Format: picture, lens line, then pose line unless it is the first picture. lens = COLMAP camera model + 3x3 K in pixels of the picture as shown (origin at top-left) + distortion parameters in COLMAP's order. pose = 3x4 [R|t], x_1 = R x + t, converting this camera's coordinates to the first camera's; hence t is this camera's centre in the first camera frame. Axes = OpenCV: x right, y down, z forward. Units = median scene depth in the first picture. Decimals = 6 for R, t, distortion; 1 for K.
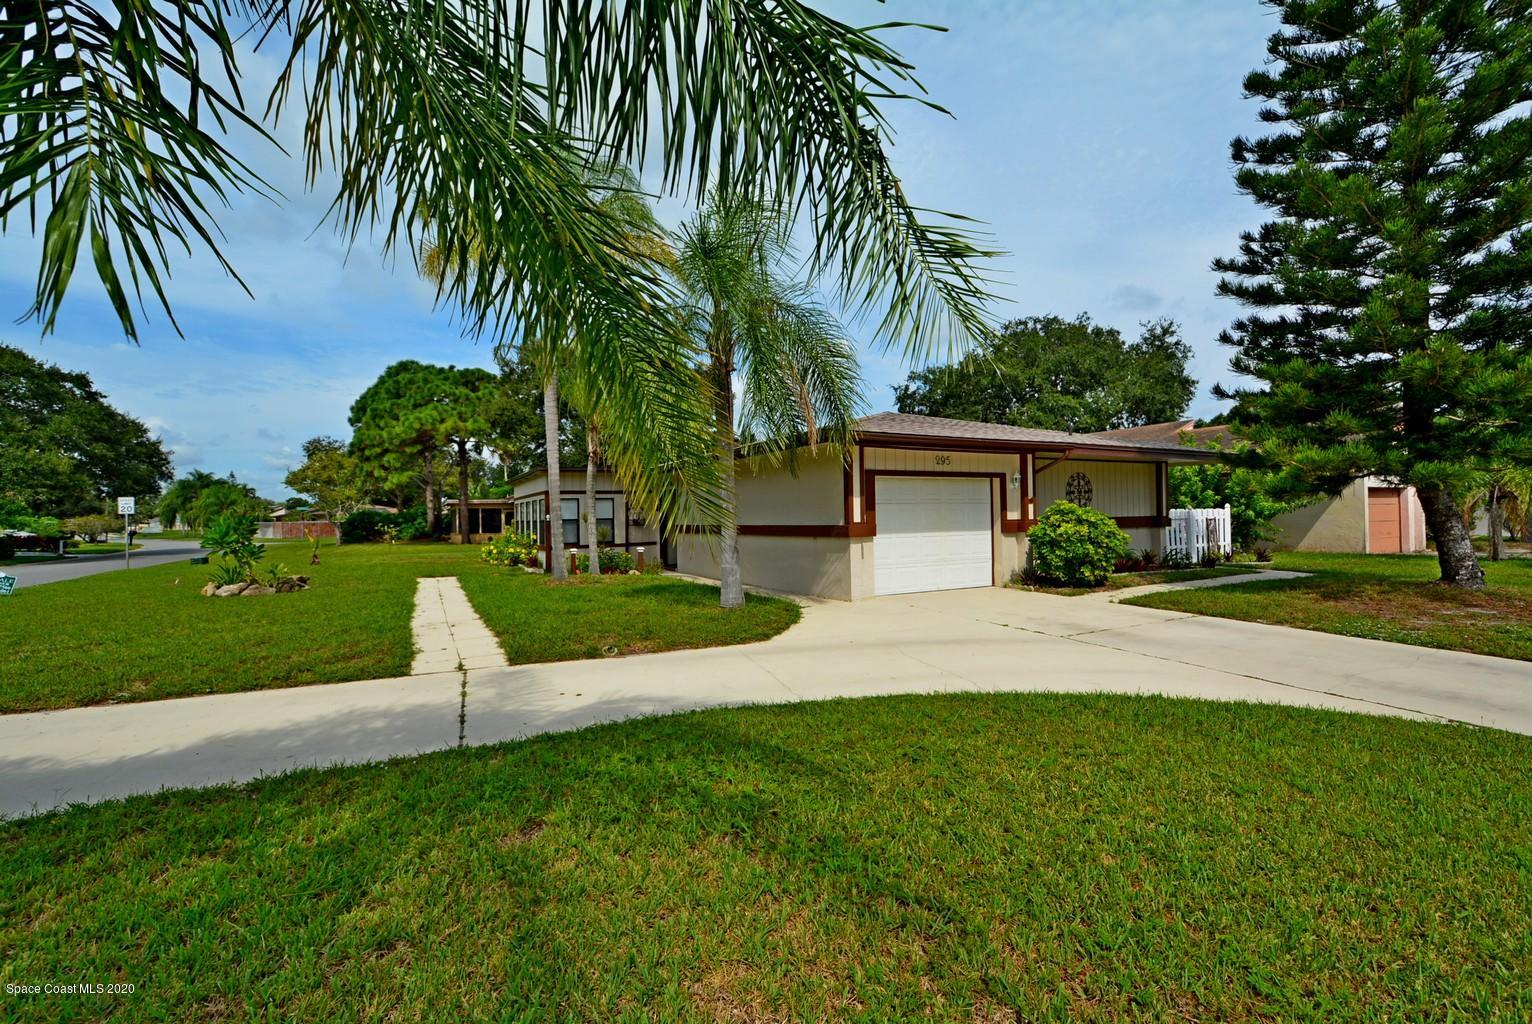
lens RADIAL K [[670.4, 0, 772.9], [0, 670.4, 511.3], [0, 0, 1]] dist [0.008403, -0.005738]
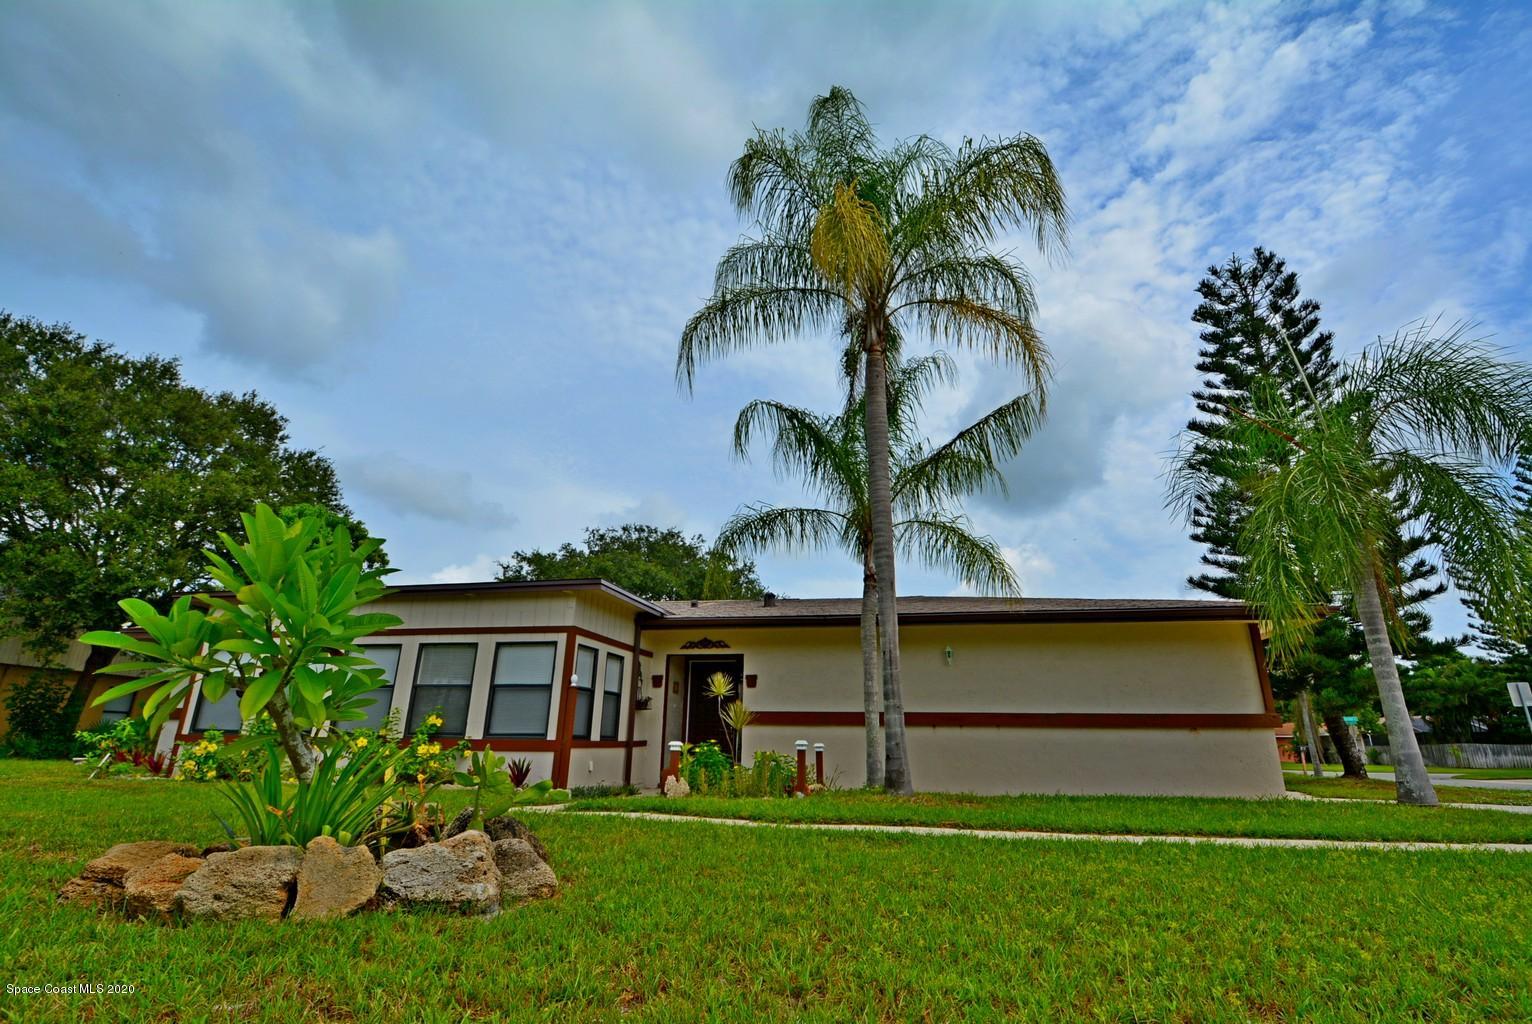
lens RADIAL K [[704.7, 0, 774.6], [0, 704.7, 516.7], [0, 0, 1]] dist [-0.013050, -0.000814]
pose [[0.629201, 0.262615, 0.731532, -0.618216], [-0.028899, 0.948443, -0.315628, 0.052083], [-0.776705, 0.177453, 0.604350, 0.521011]]
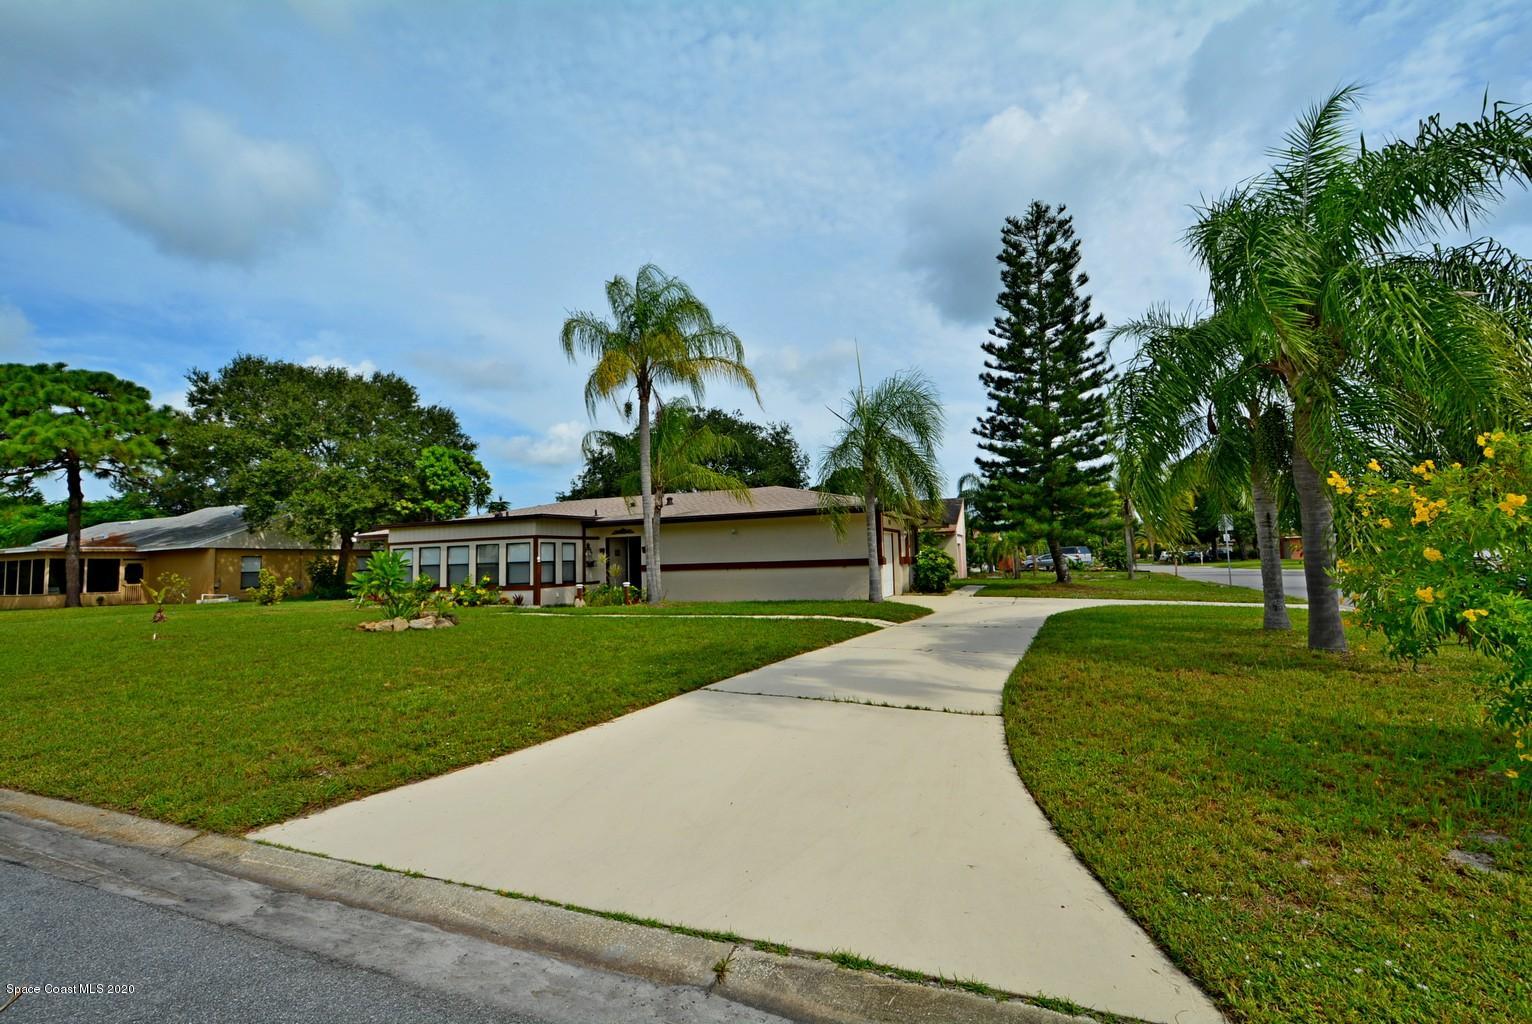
lens RADIAL K [[670.4, 0, 772.9], [0, 670.4, 511.3], [0, 0, 1]] dist [0.008403, -0.005738]
pose [[0.769249, 0.042489, 0.637535, -0.704866], [0.010375, 0.996824, -0.078952, 0.020671], [-0.638865, 0.067348, 0.766365, -0.097272]]
